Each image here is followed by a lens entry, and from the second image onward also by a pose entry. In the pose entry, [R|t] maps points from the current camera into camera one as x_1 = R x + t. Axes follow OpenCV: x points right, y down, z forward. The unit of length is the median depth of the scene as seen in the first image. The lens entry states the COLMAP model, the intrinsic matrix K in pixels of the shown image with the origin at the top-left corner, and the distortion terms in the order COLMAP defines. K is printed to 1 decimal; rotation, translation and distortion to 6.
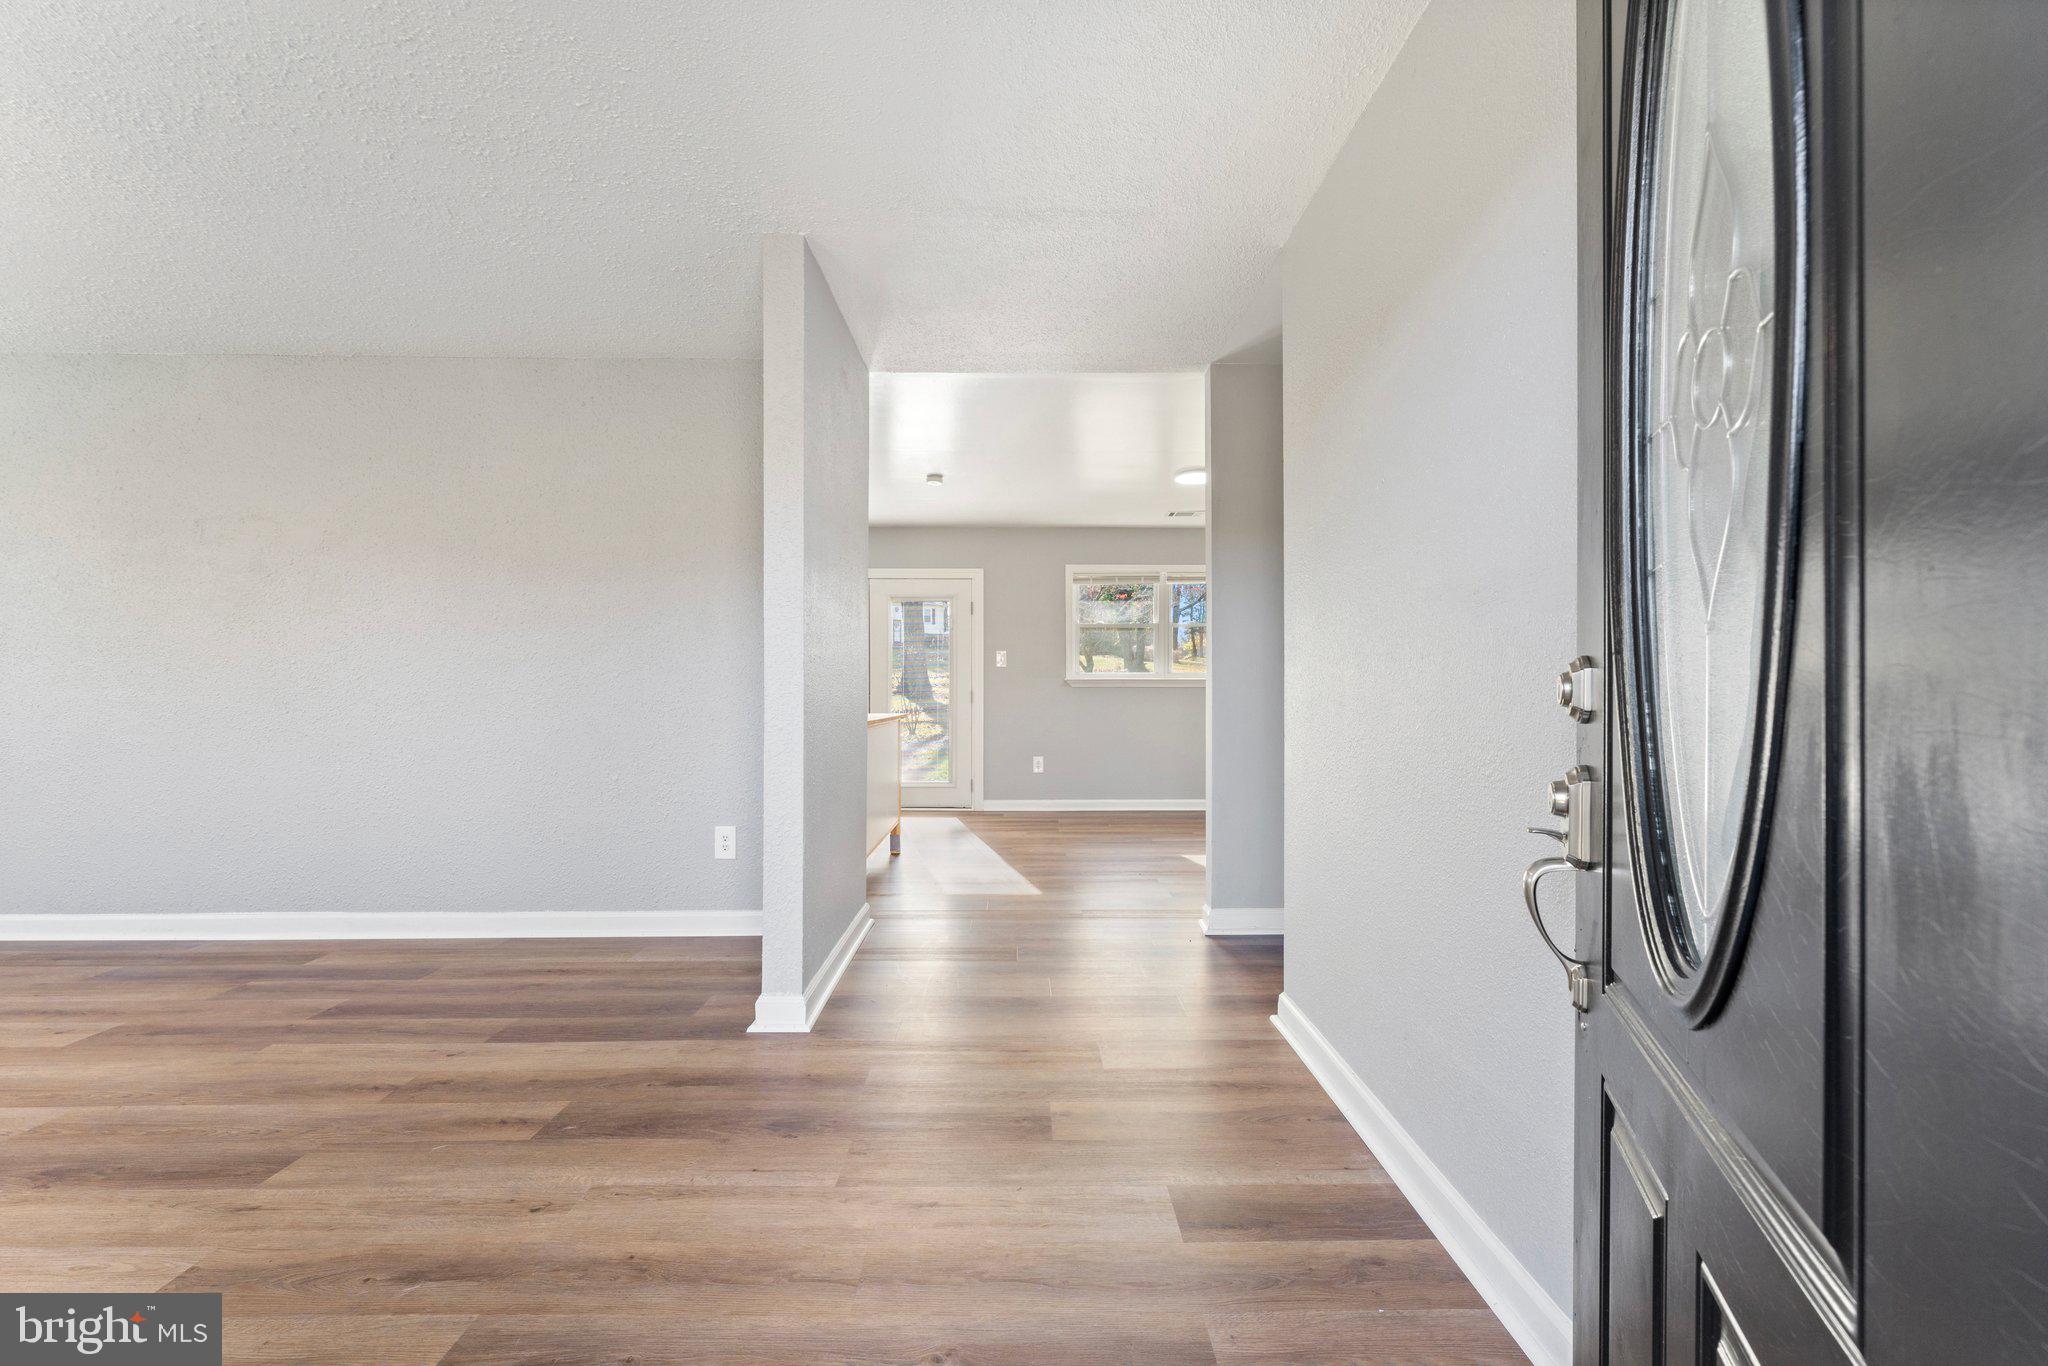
lens RADIAL K [[836.3, 0, 1019.3], [0, 836.3, 687.3], [0, 0, 1]] dist [-0.002567, 0.000051]
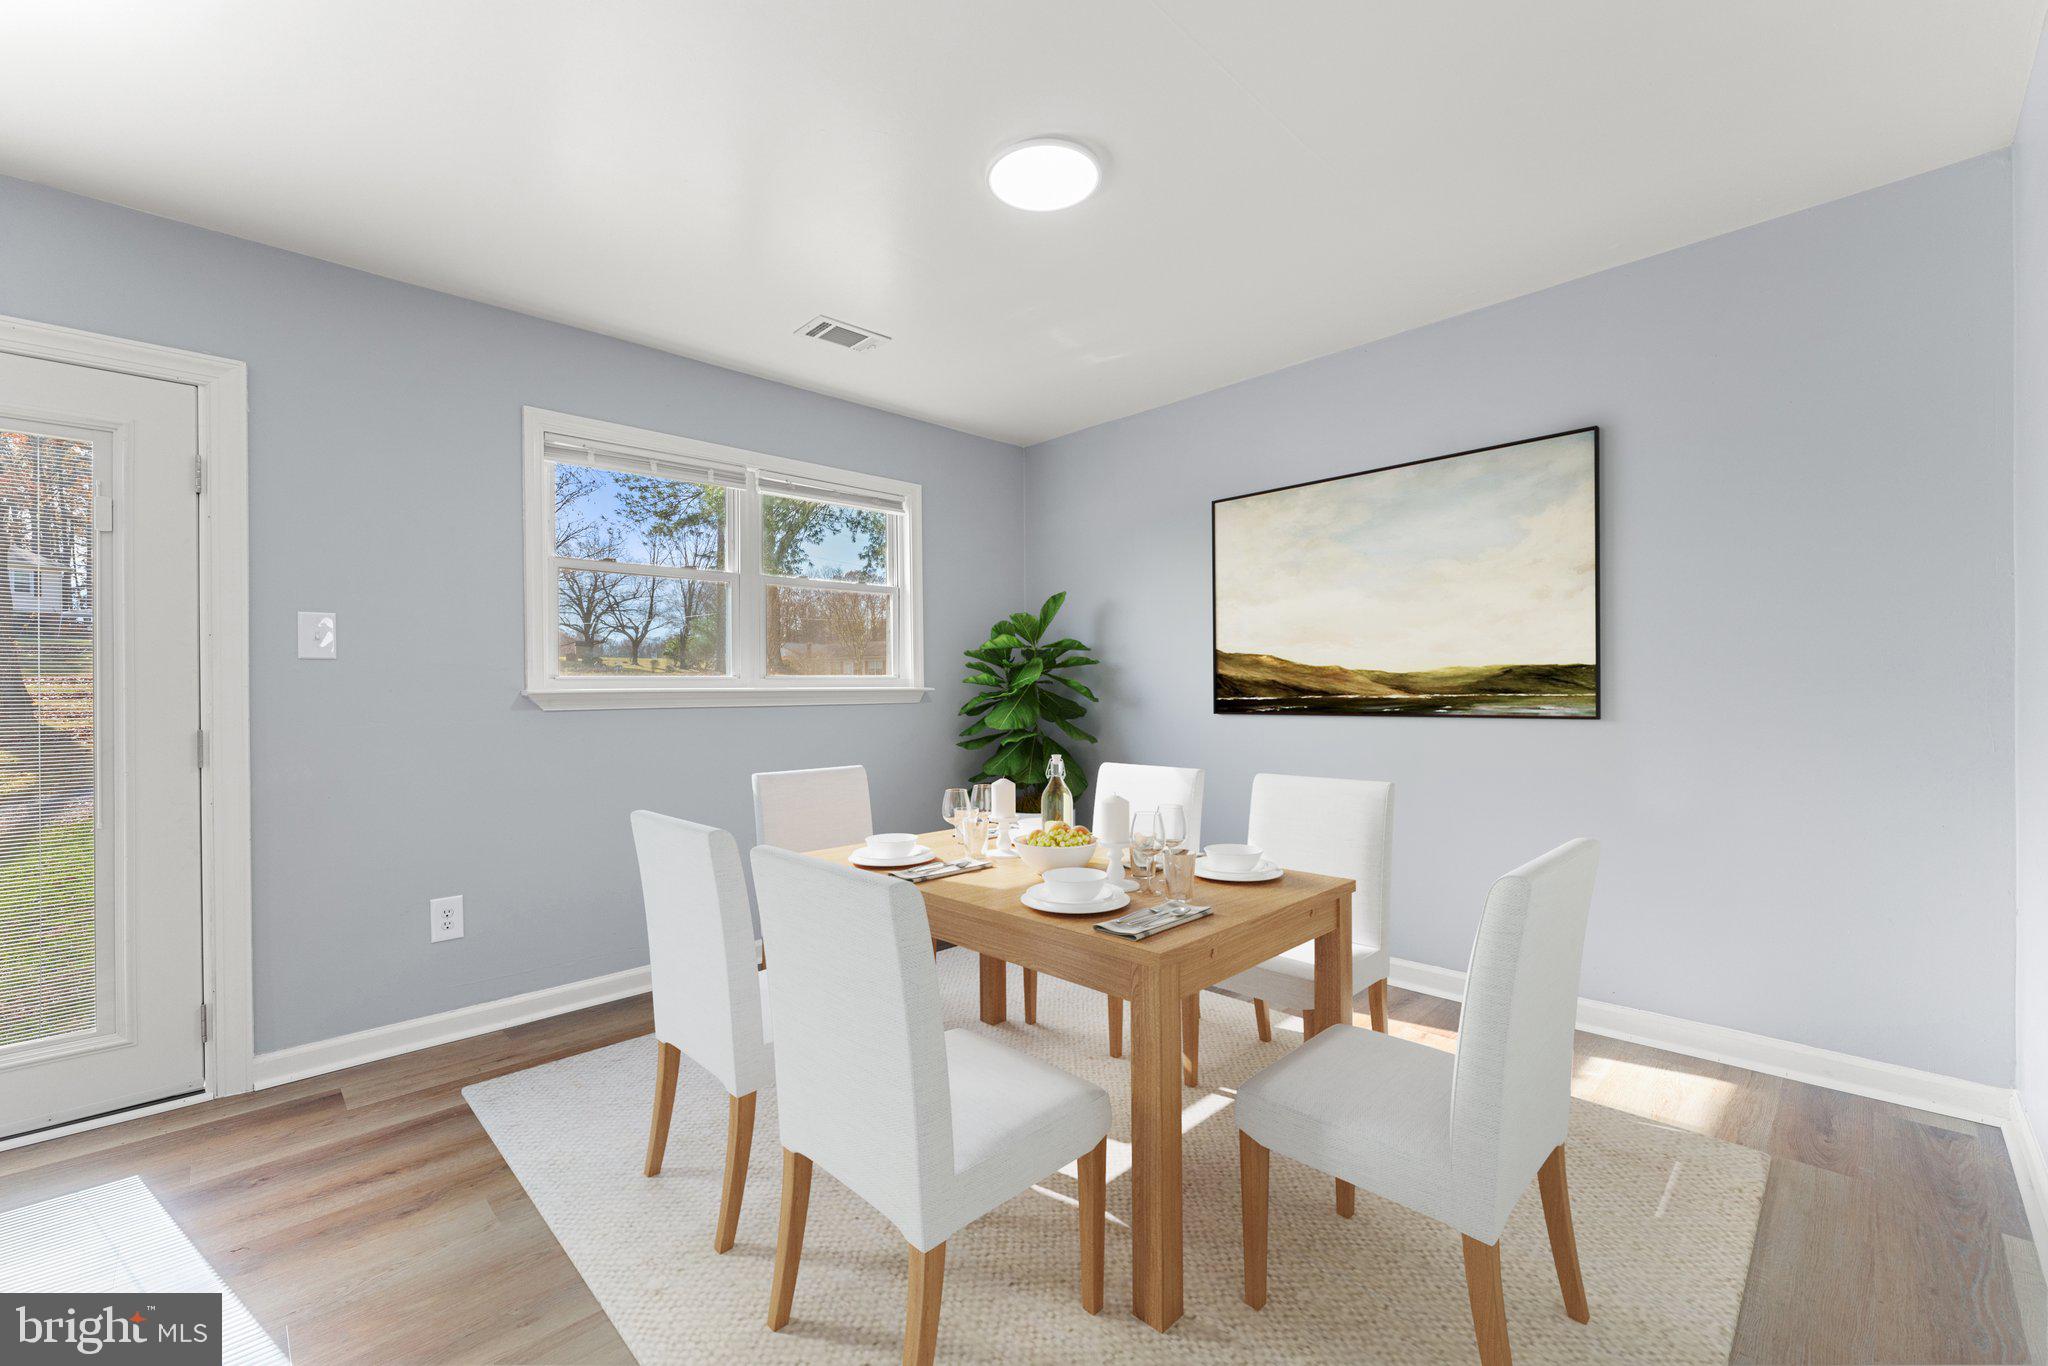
lens RADIAL K [[836.3, 0, 1003.5], [0, 836.3, 688.5], [0, 0, 1]] dist [-0.002567, 0.000051]
pose [[0.726927, -0.006365, 0.686686, -0.052942], [0.007696, 0.999970, 0.001122, -0.009629], [-0.686672, 0.004469, 0.726954, 0.550563]]
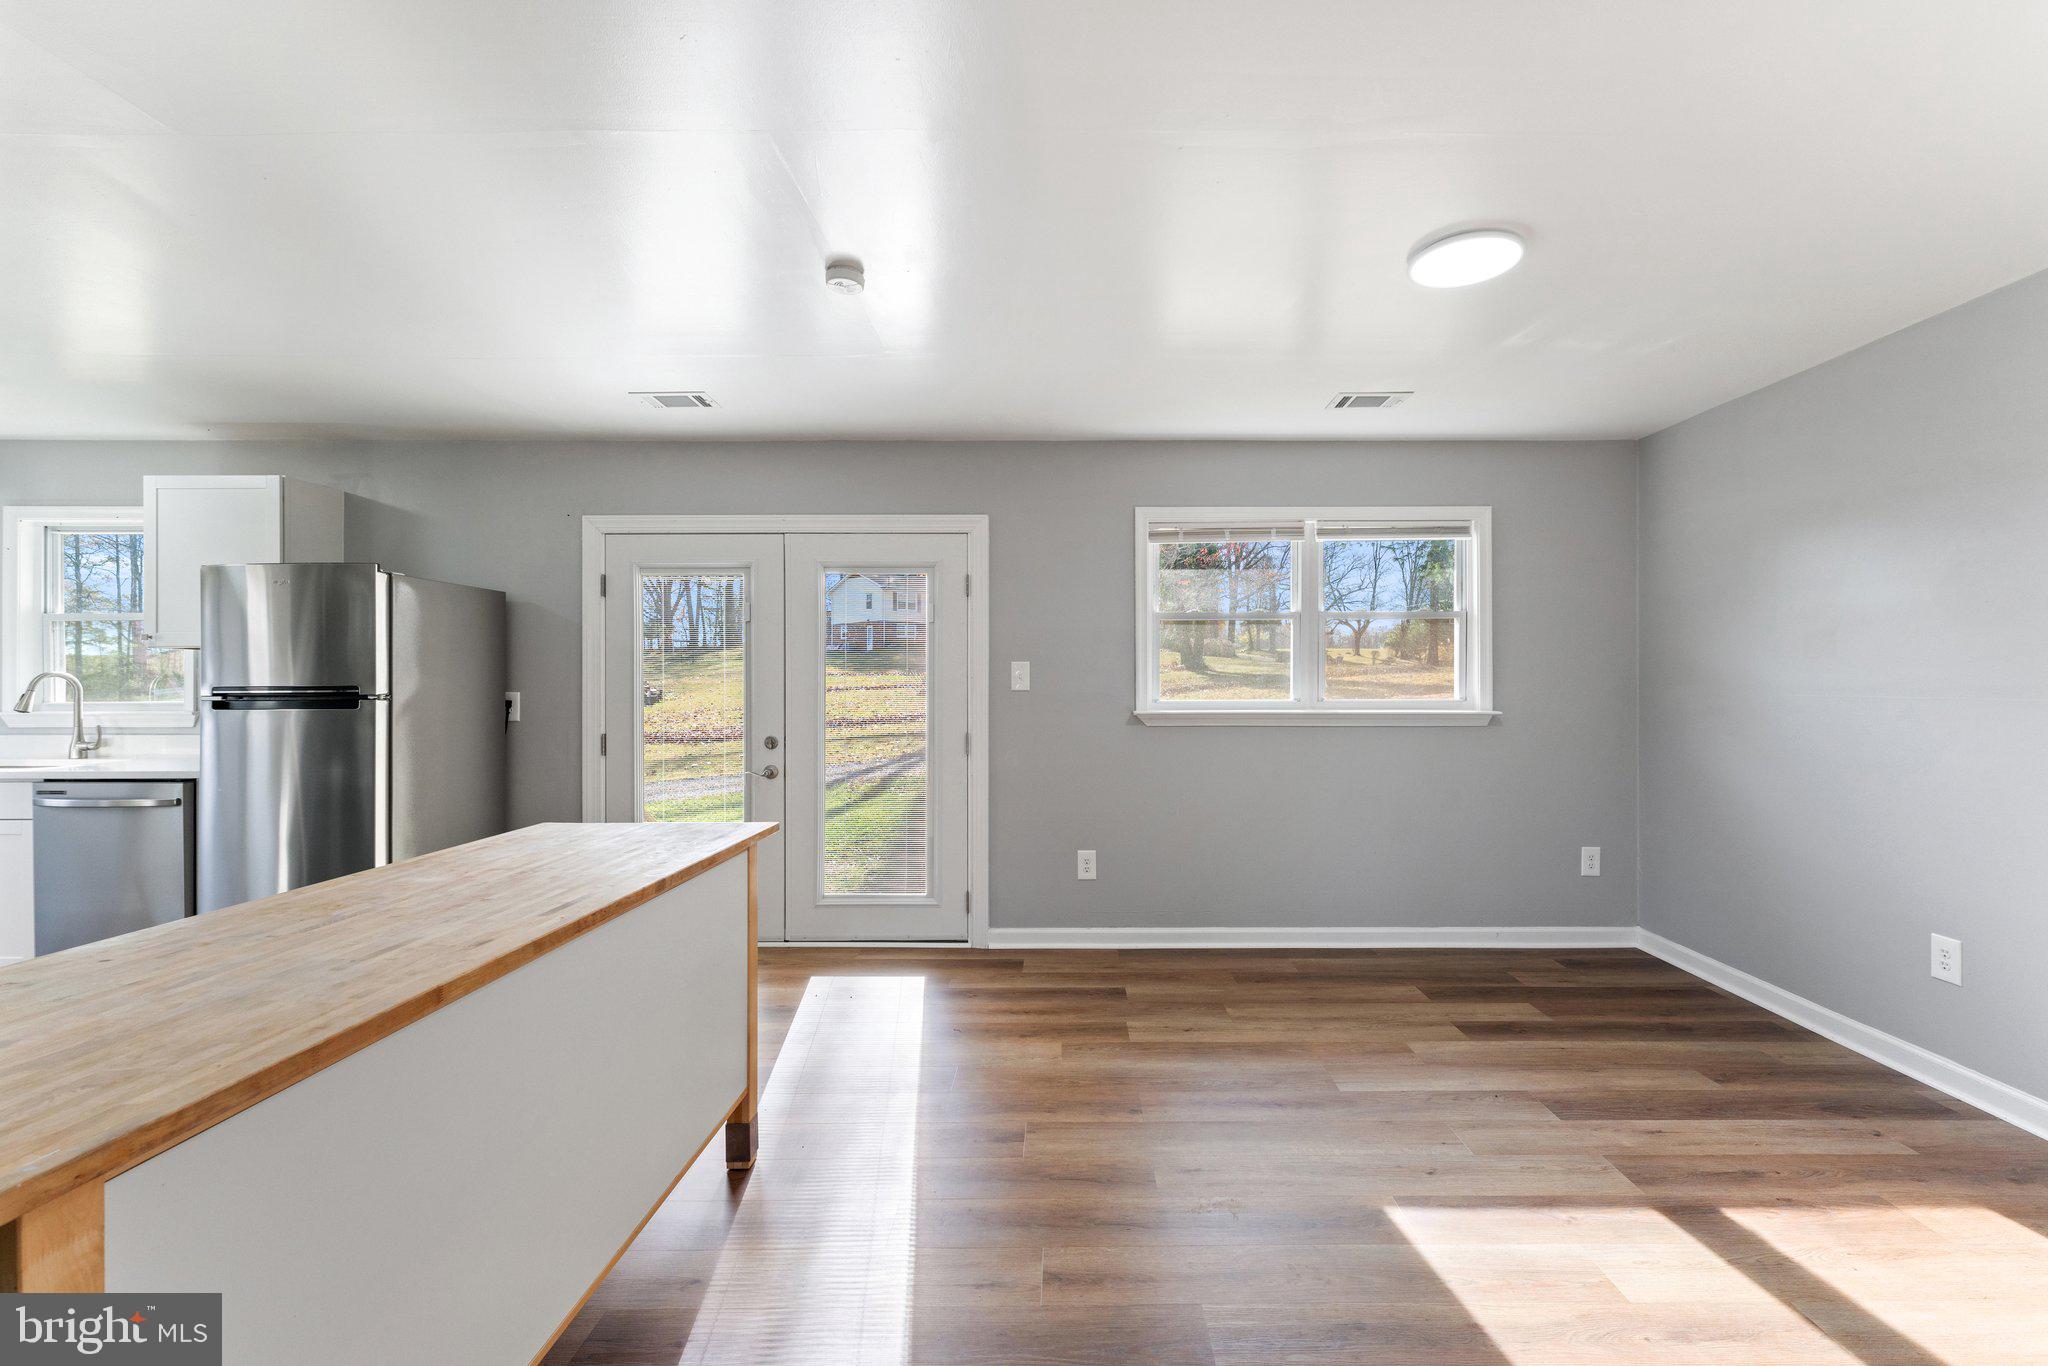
lens RADIAL K [[836.3, 0, 1063.4], [0, 836.3, 684.6], [0, 0, 1]] dist [-0.002567, 0.000051]
pose [[0.999995, -0.001843, -0.002676, 0.008720], [0.001859, 0.999979, 0.006249, -0.031386], [0.002664, -0.006254, 0.999977, 0.439685]]
